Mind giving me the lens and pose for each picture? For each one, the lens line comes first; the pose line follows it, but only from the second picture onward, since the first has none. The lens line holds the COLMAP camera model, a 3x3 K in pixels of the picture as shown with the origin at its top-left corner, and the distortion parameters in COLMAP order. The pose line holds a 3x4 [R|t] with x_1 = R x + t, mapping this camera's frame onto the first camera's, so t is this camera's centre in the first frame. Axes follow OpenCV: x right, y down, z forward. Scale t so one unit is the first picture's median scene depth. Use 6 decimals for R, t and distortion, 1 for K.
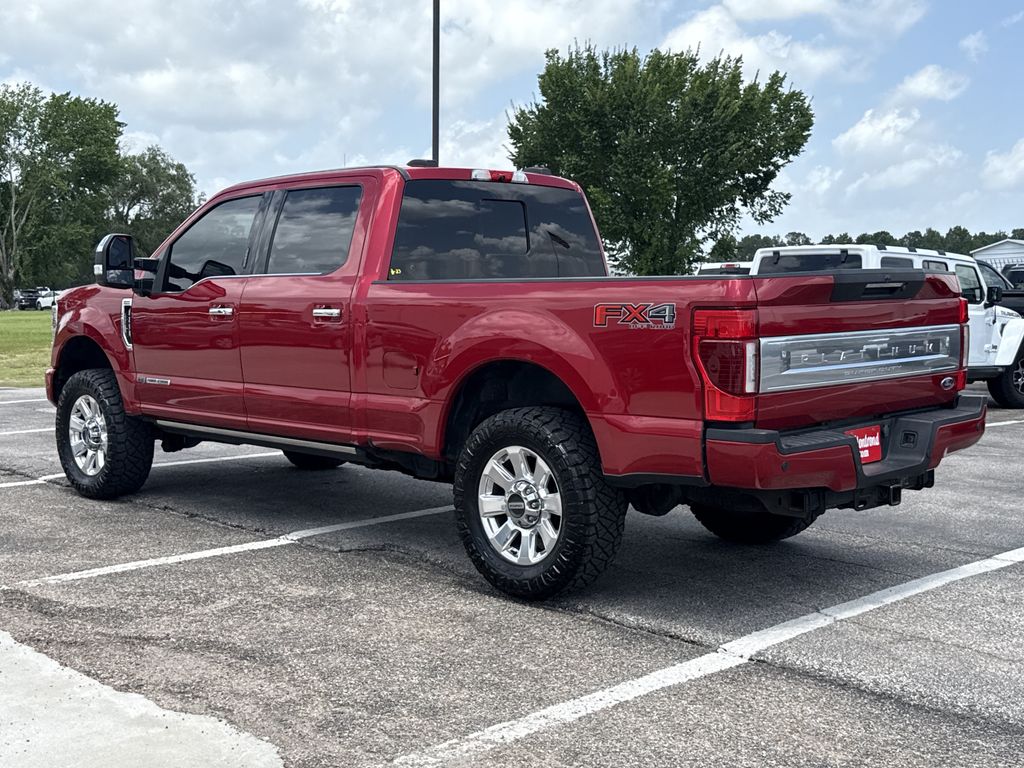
lens RADIAL K [[1262.7, 0, 512.0], [0, 1262.7, 384.0], [0, 0, 1]] dist [0.104056, -0.017955]
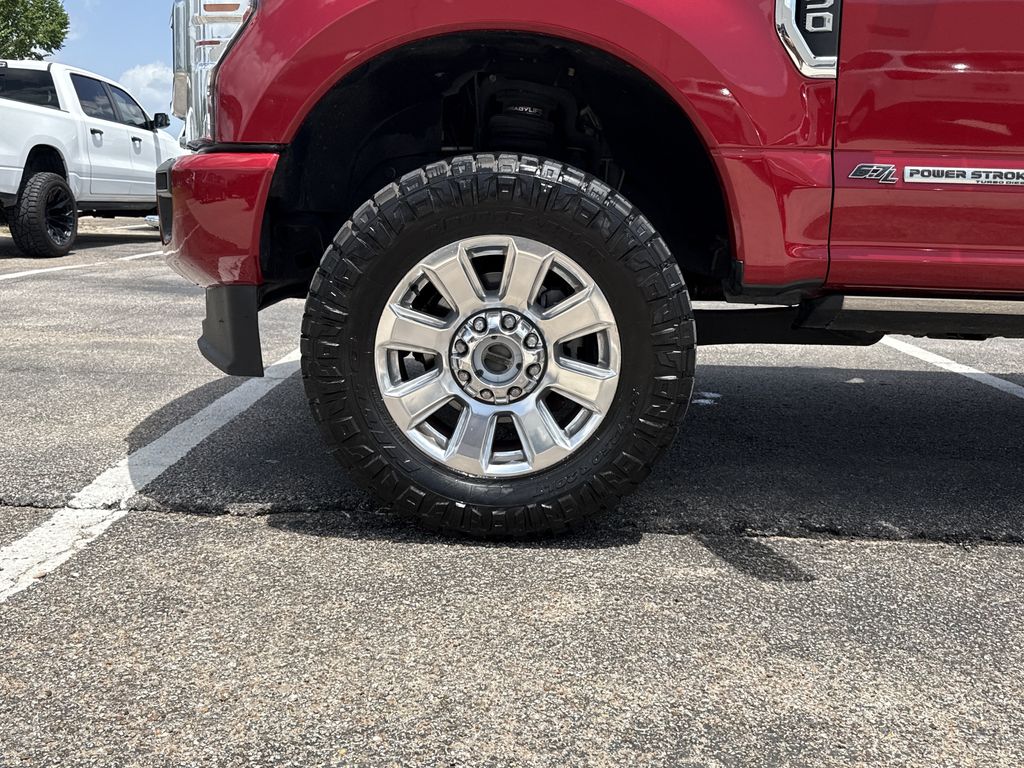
lens RADIAL K [[864.0, 0, 512.0], [0, 864.0, 384.0], [0, 0, 1]] dist [0.088267, -0.172478]
pose [[0.719645, -0.128482, 0.682351, -0.782485], [0.023448, 0.986667, 0.161054, 0.016849], [-0.693946, -0.099902, 0.713063, 1.365729]]
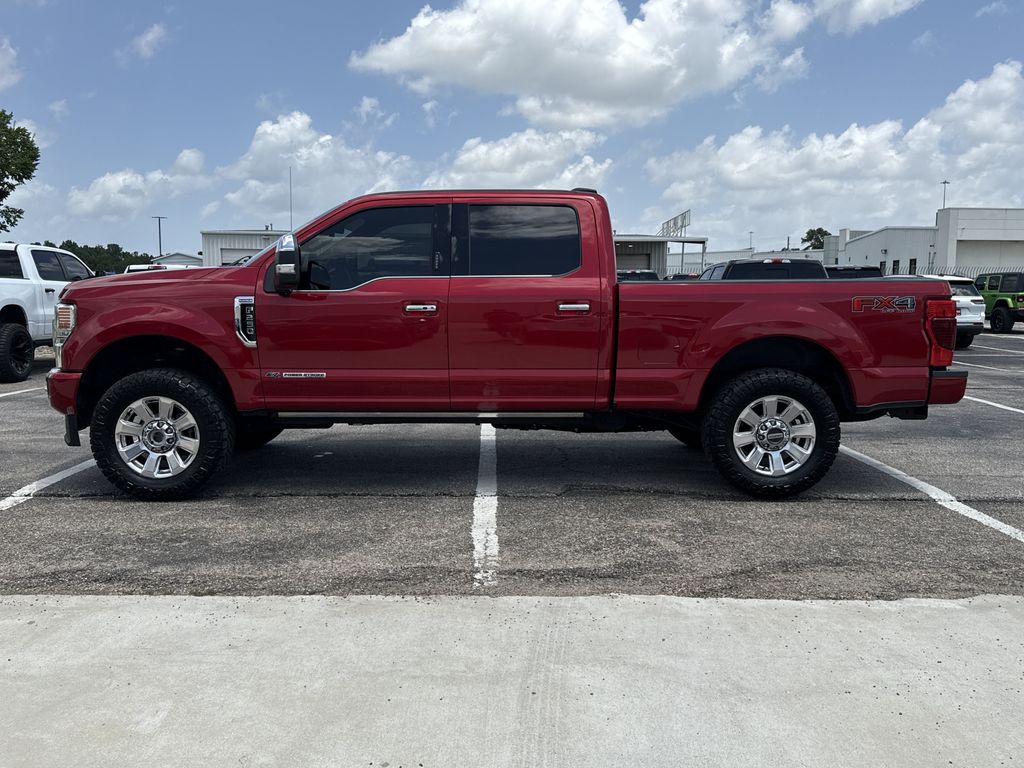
lens RADIAL K [[864.0, 0, 512.0], [0, 864.0, 384.0], [0, 0, 1]] dist [0.088267, -0.172478]
pose [[0.696441, -0.078838, 0.713270, -0.999570], [0.051575, 0.996875, 0.059828, -0.042930], [-0.715759, -0.004880, 0.698331, 0.557057]]
